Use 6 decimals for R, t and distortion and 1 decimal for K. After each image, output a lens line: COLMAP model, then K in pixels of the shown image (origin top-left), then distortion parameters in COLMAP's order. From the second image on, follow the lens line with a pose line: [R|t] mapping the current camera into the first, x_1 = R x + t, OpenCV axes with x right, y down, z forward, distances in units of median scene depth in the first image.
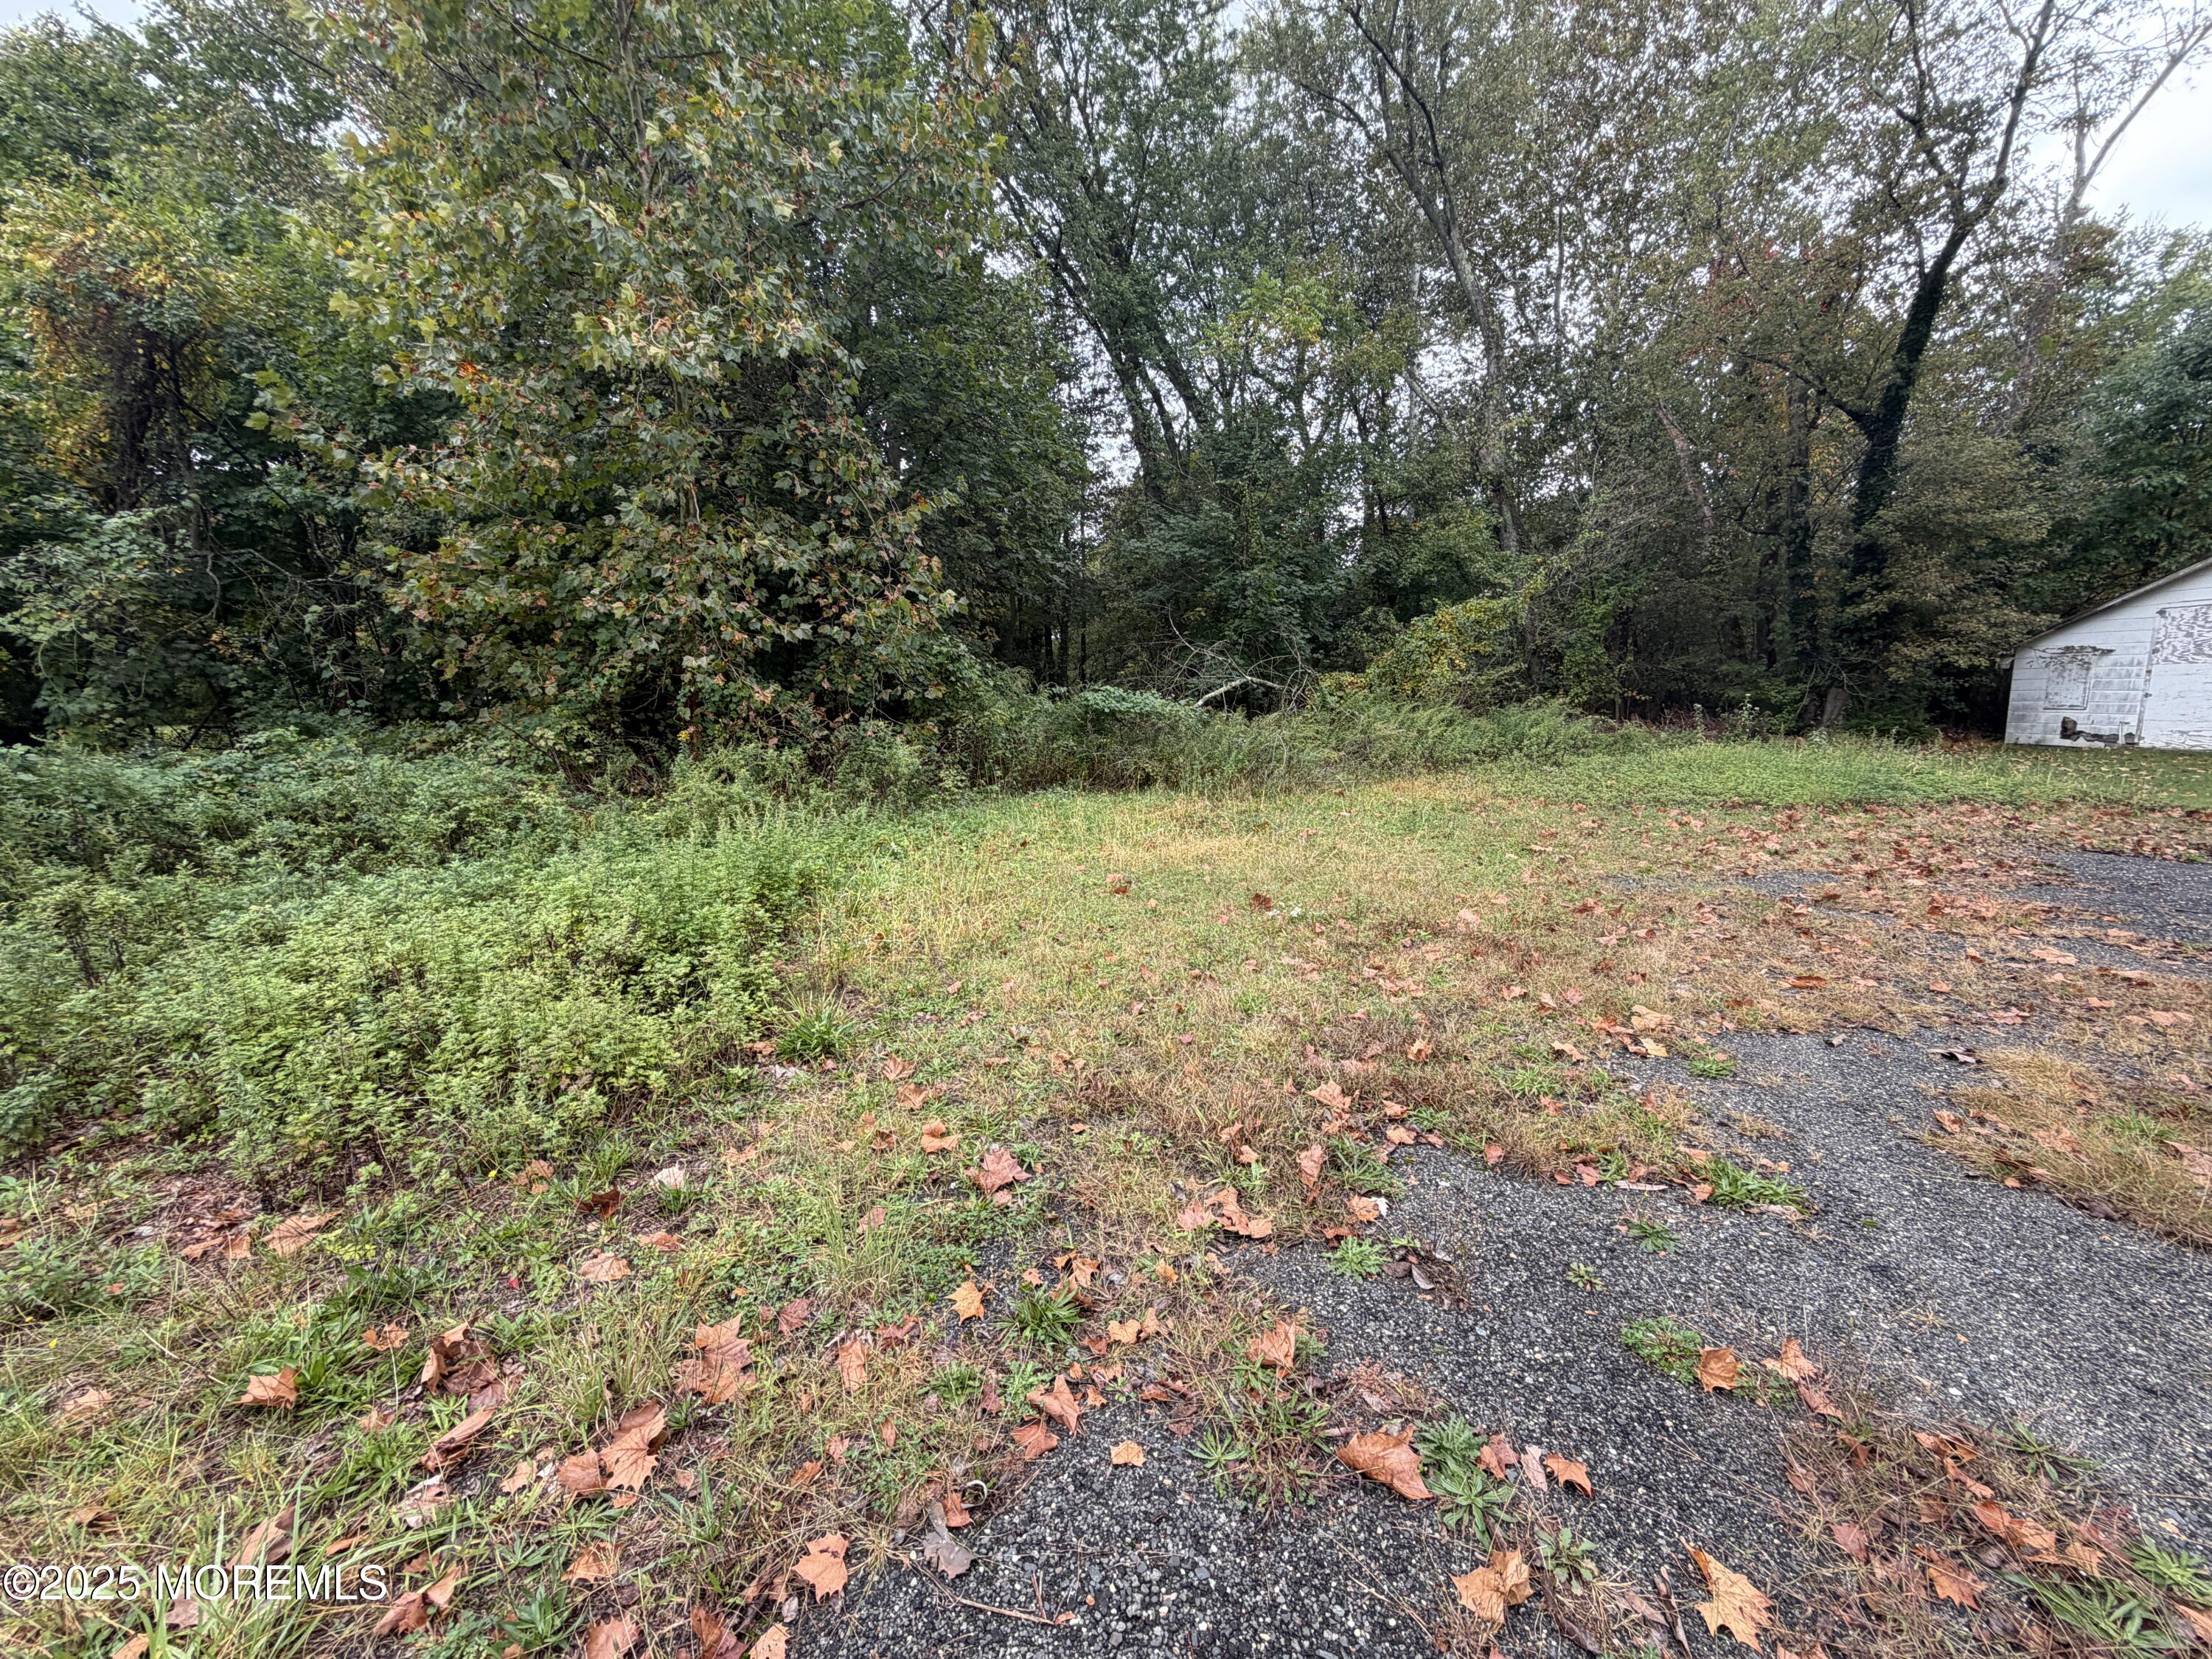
lens RADIAL K [[881.1, 0, 1096.5], [0, 881.1, 828.5], [0, 0, 1]] dist [-0.000717, -0.000114]
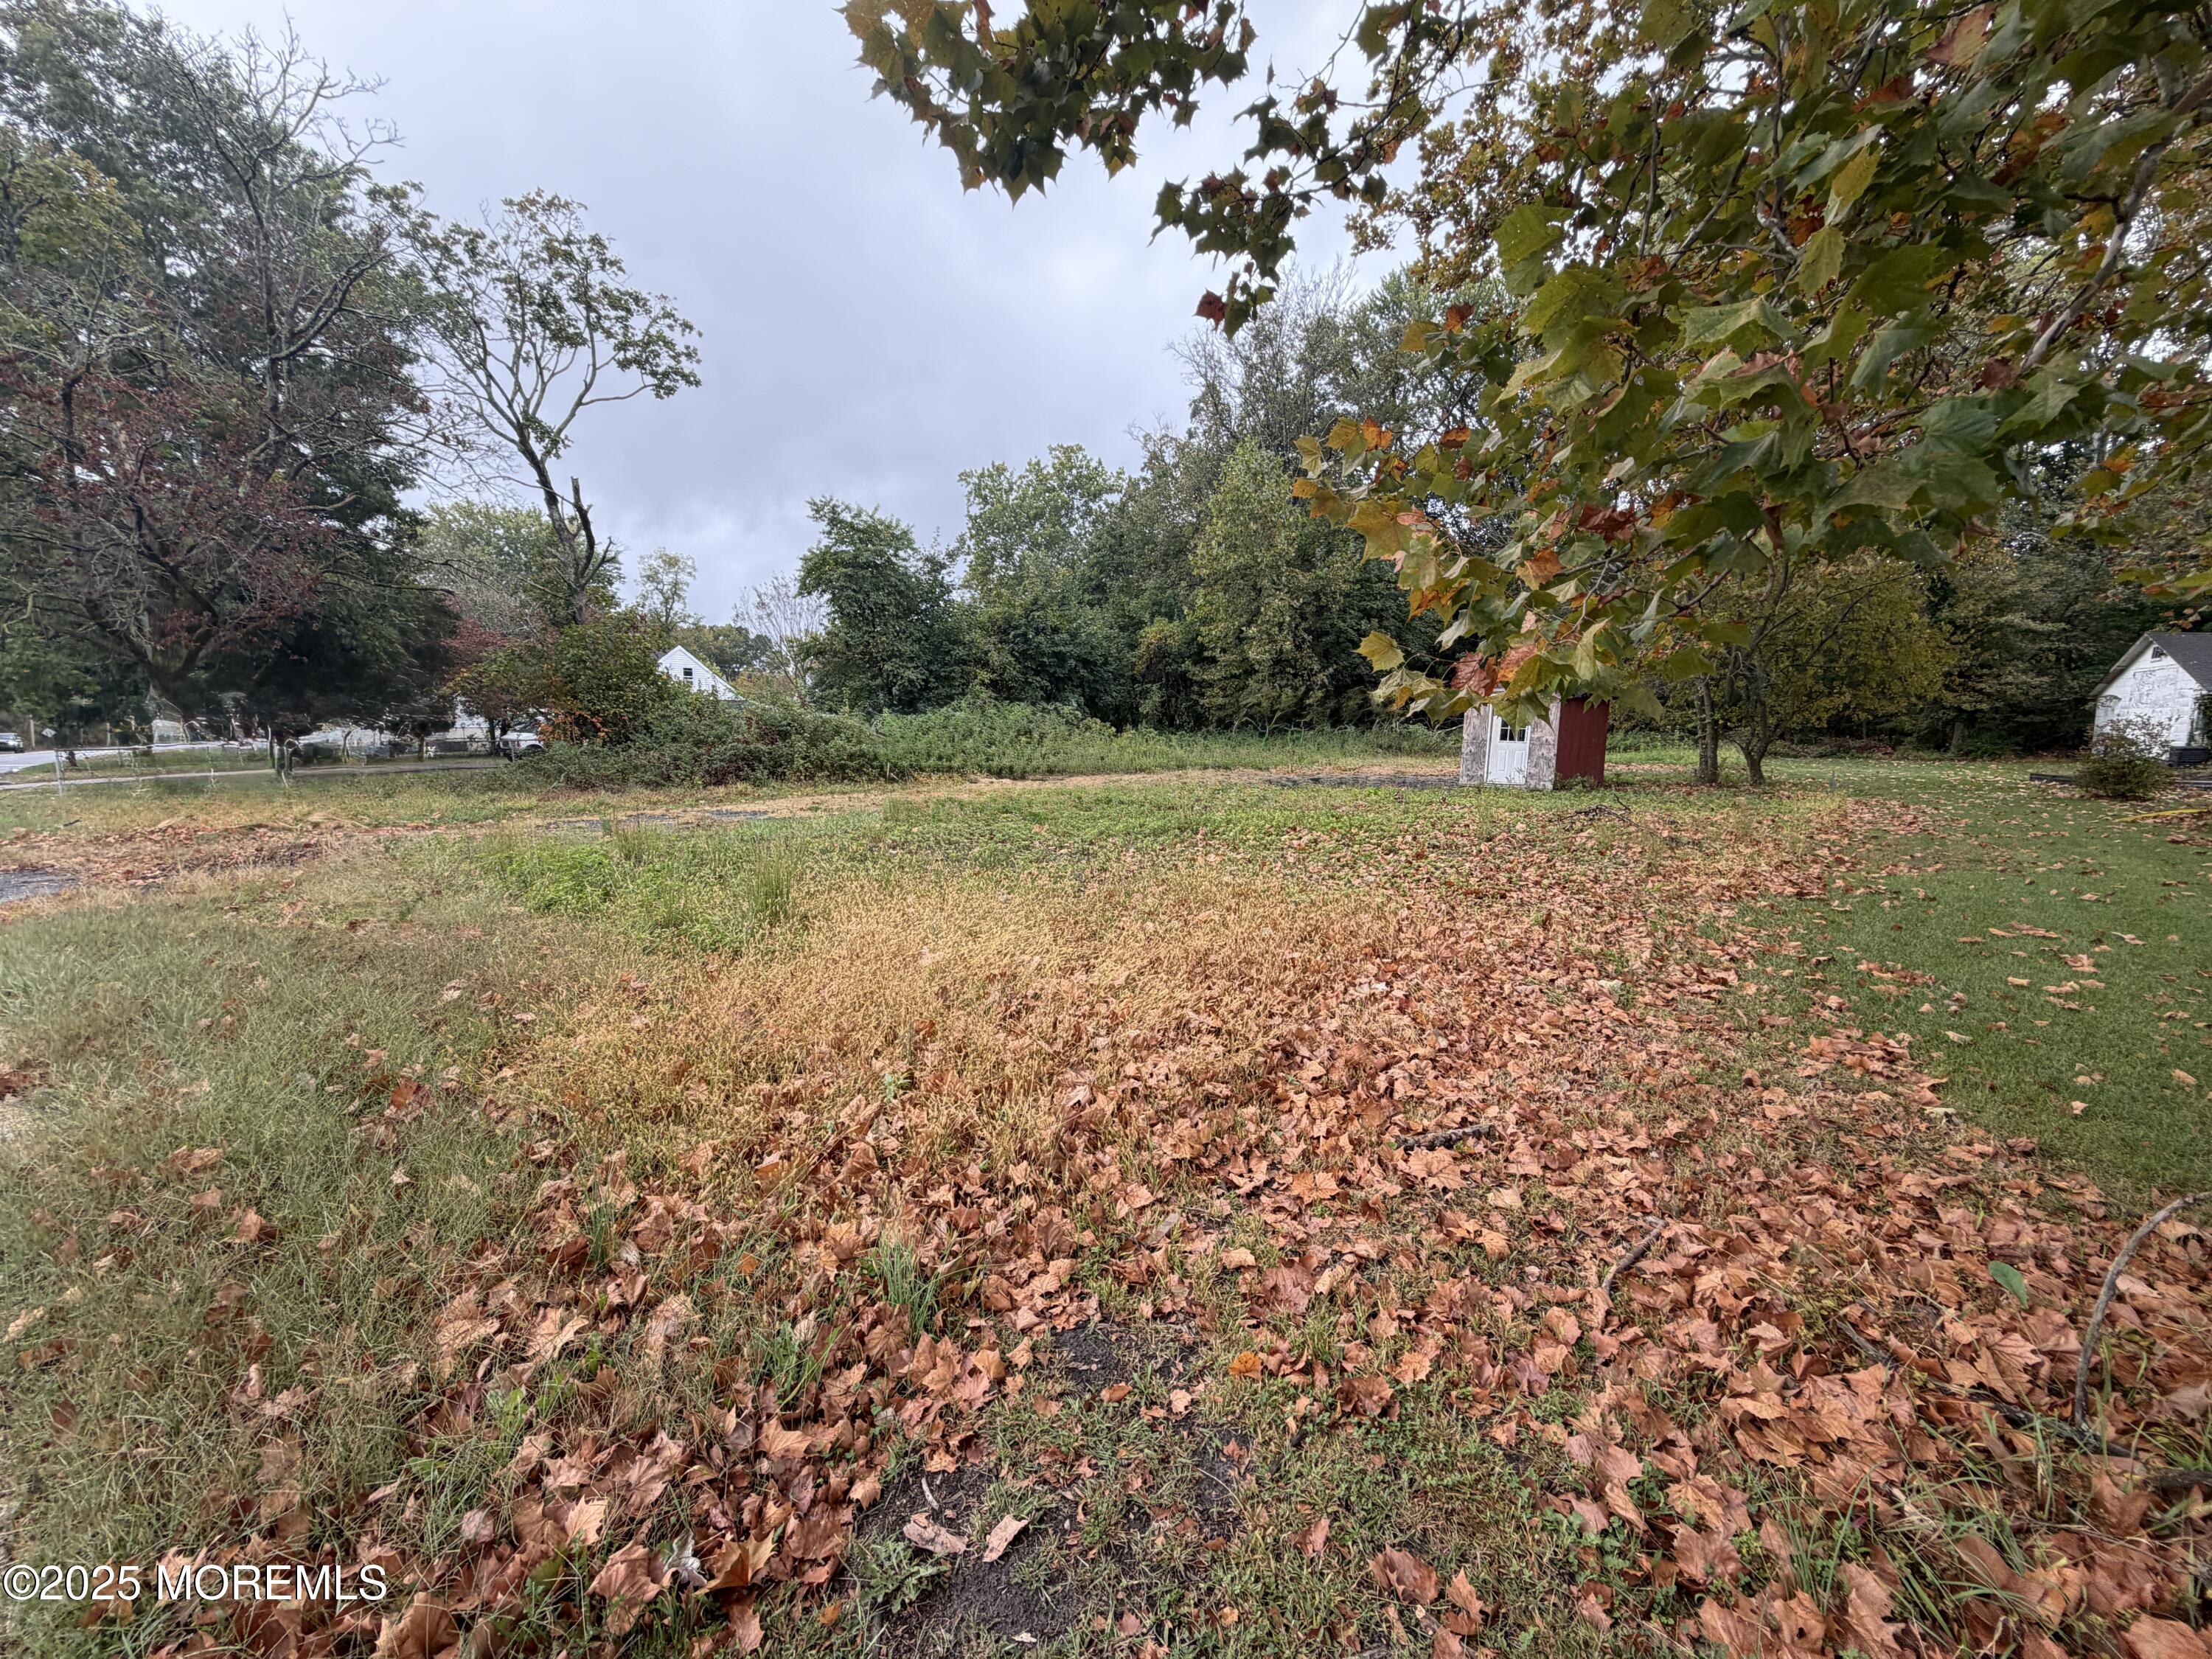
lens RADIAL K [[881.1, 0, 1104.4], [0, 881.1, 826.2], [0, 0, 1]] dist [-0.000717, -0.000114]
pose [[0.794450, 0.072590, -0.602975, 1.312106], [-0.090401, 0.995905, 0.000785, 0.339028], [0.600563, 0.053886, 0.797759, -2.399355]]
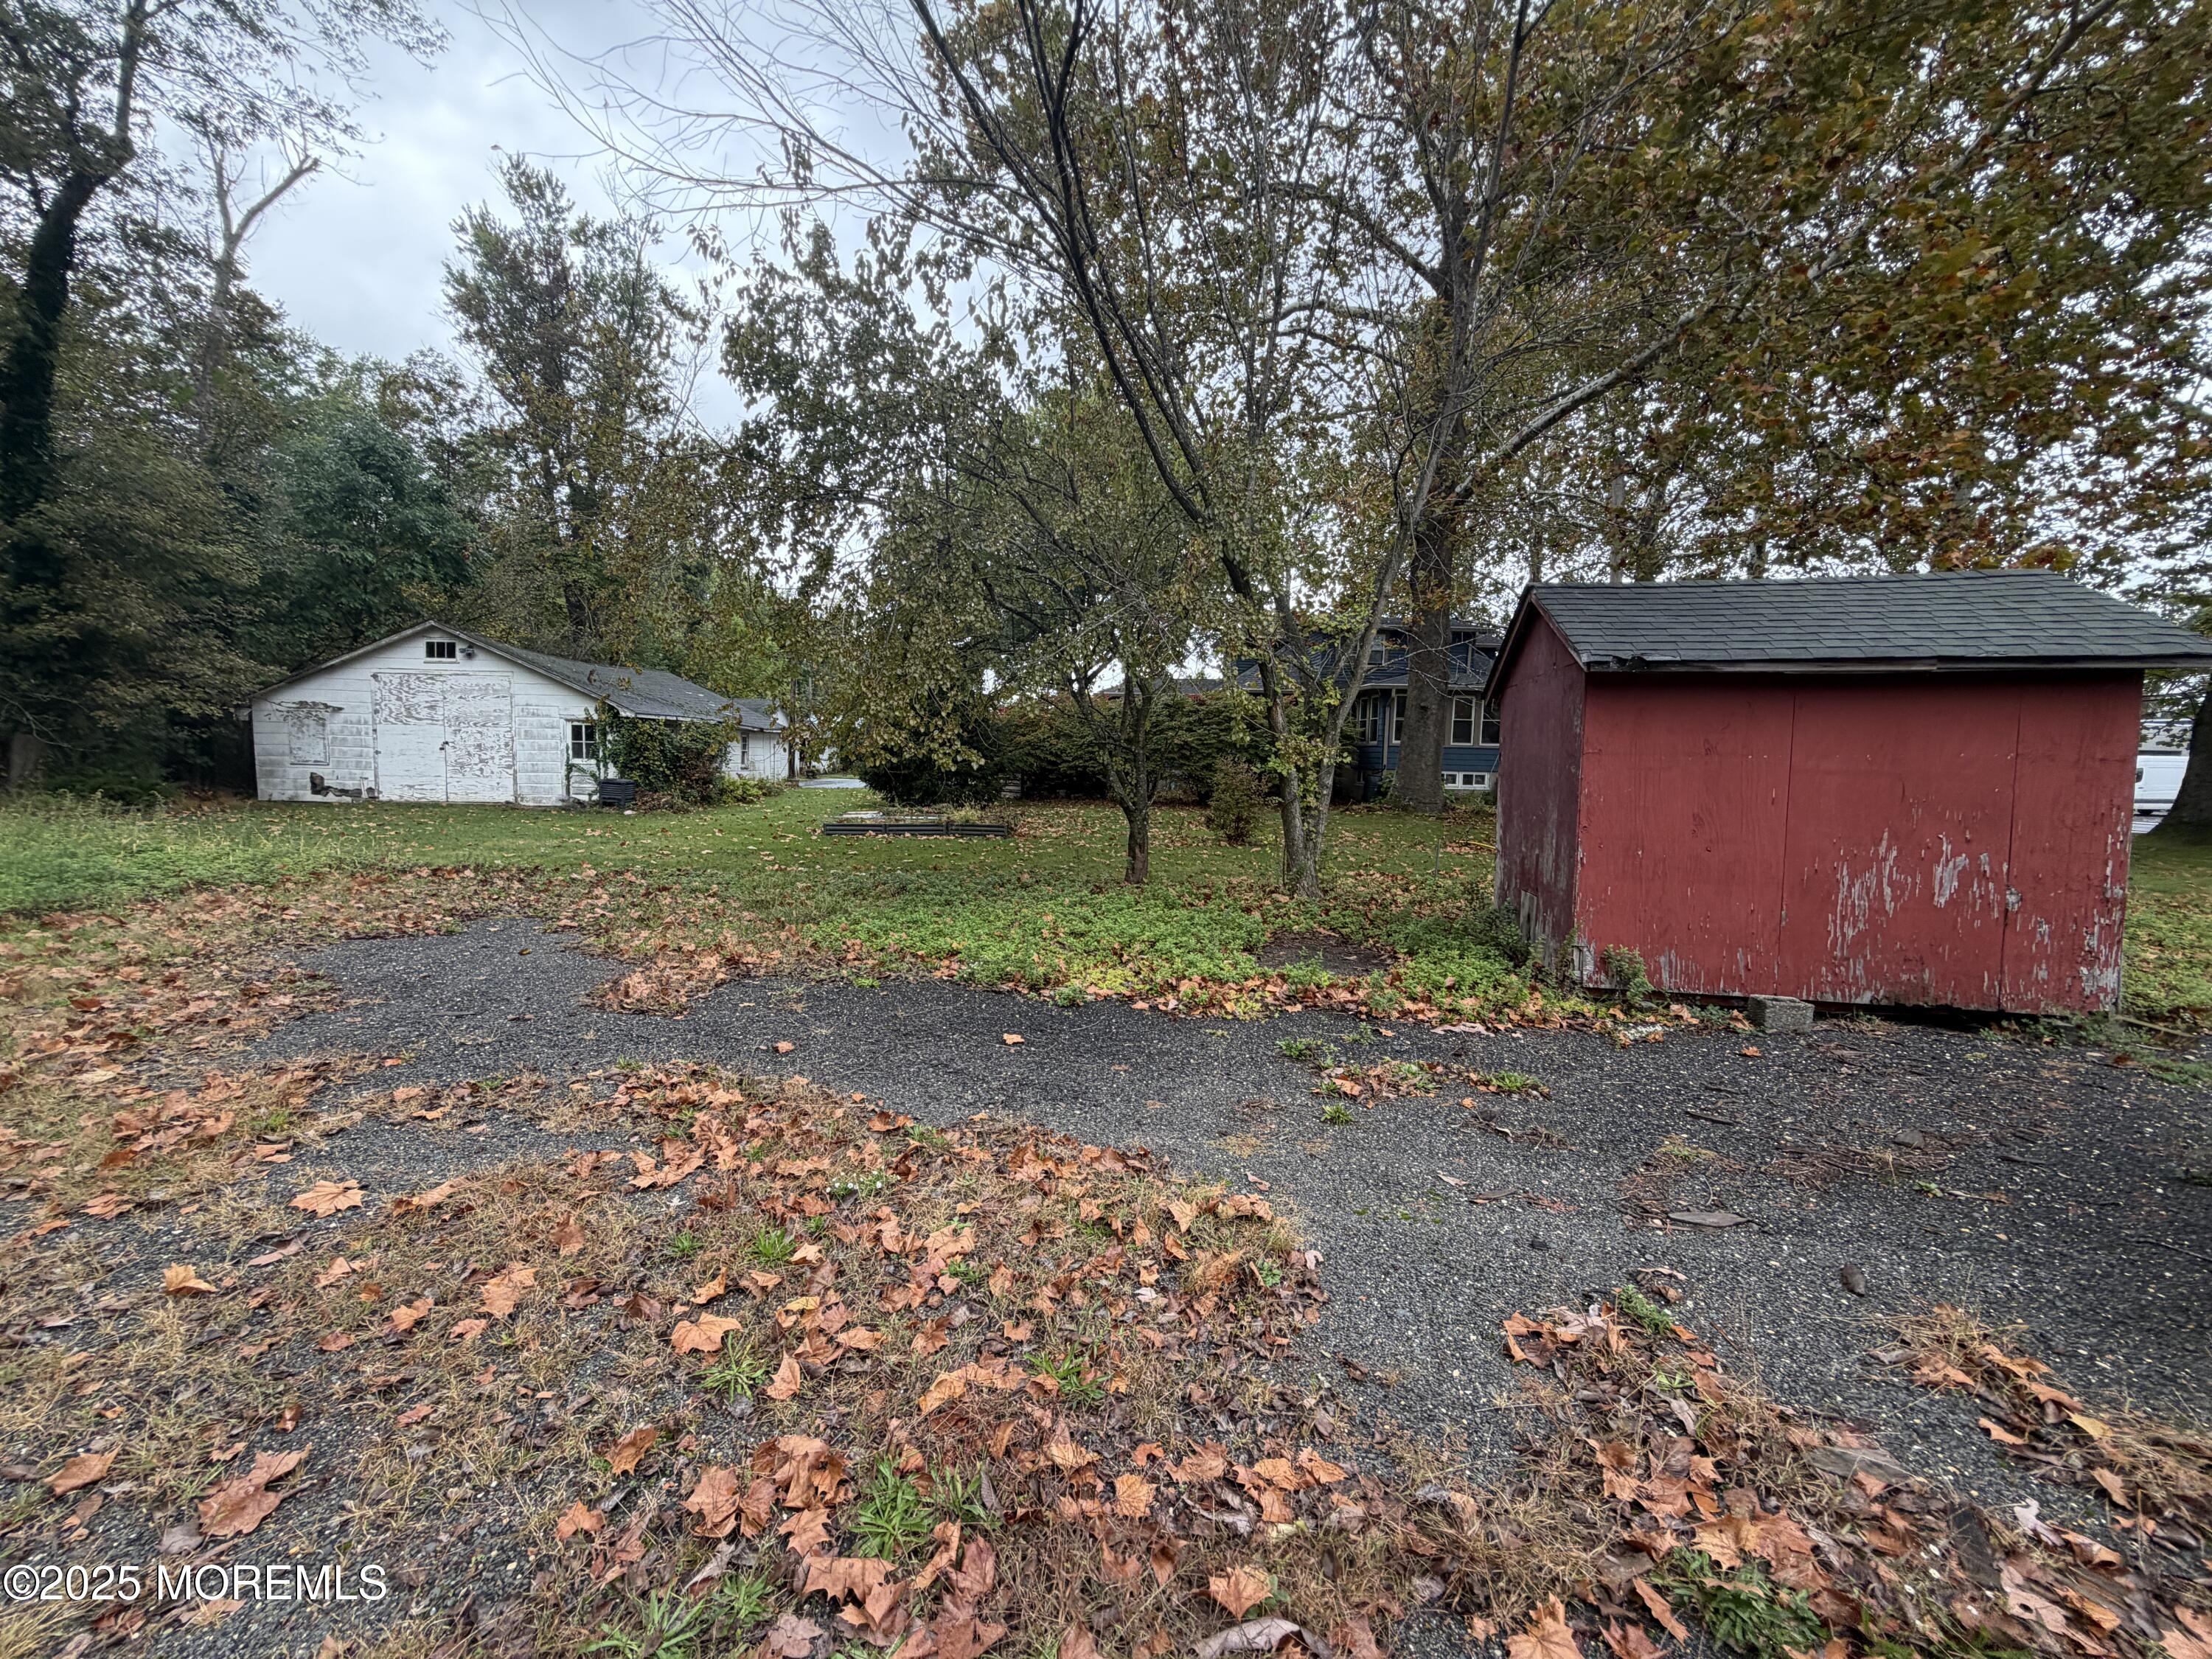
lens RADIAL K [[881.1, 0, 1099.2], [0, 881.1, 830.6], [0, 0, 1]] dist [-0.000717, -0.000114]
pose [[0.017487, -0.068738, 0.997481, 0.240813], [0.124681, 0.989997, 0.066036, -0.033138], [-0.992043, 0.123212, 0.025883, 0.202782]]
